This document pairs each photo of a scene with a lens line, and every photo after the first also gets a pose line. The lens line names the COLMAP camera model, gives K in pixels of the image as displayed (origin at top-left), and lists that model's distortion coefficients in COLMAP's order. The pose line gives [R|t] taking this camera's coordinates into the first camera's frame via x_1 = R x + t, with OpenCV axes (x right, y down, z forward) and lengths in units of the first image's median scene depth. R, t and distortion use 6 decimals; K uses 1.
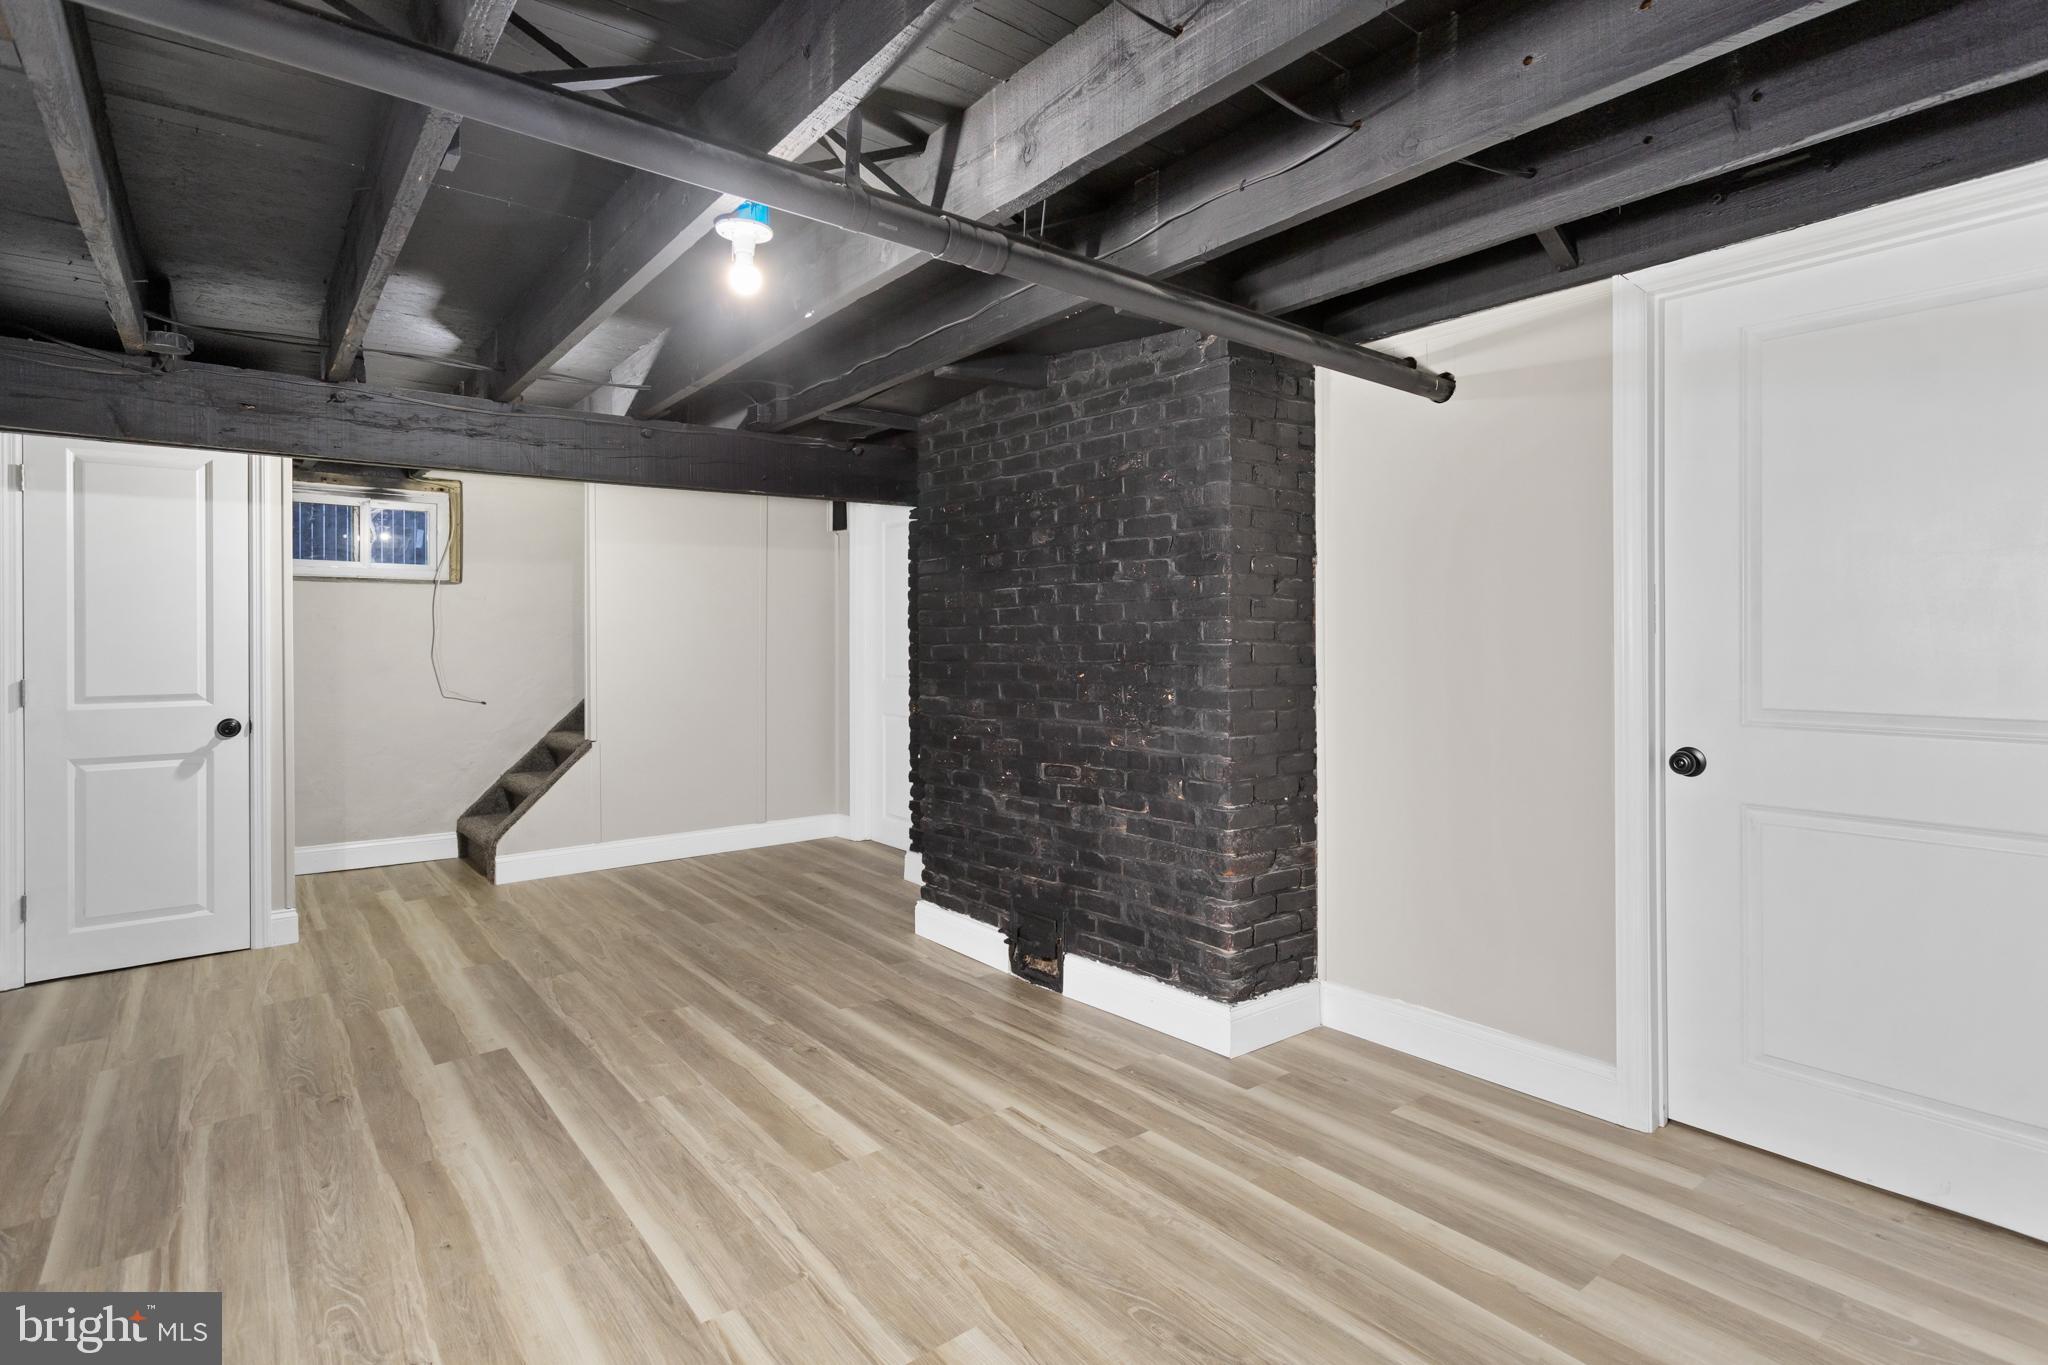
lens RADIAL K [[982.0, 0, 1026.9], [0, 982.0, 639.3], [0, 0, 1]] dist [0.002612, 0.000070]
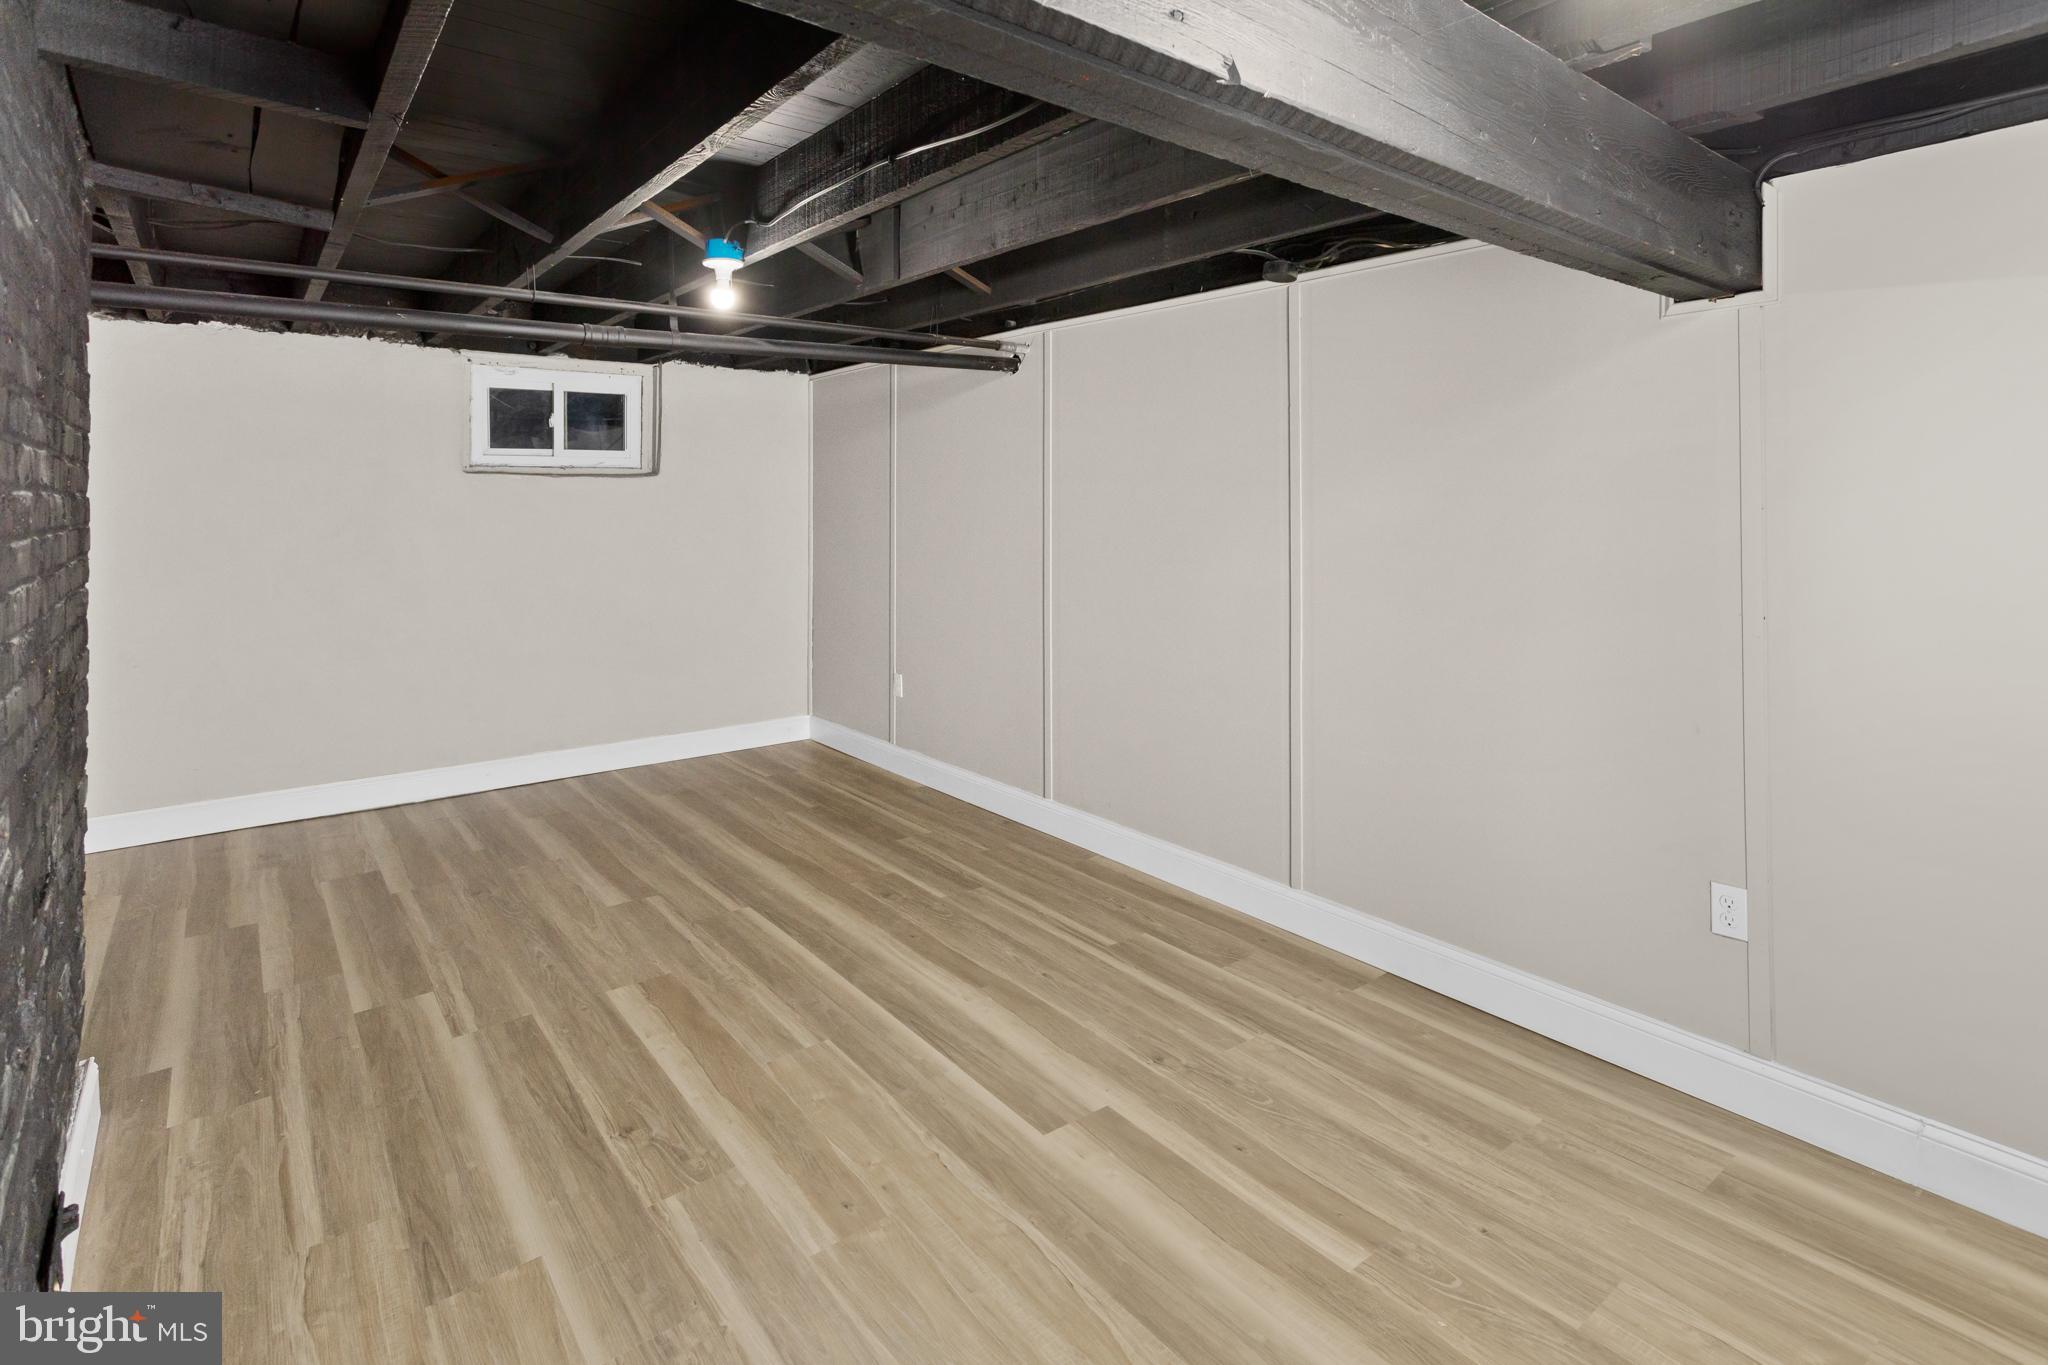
lens RADIAL K [[982.0, 0, 1026.9], [0, 982.0, 639.3], [0, 0, 1]] dist [0.002612, 0.000070]
pose [[-0.999925, 0.011254, 0.004789, -0.544409], [0.011807, 0.990355, 0.138046, -0.050008], [-0.003190, 0.138092, -0.990414, 1.731344]]
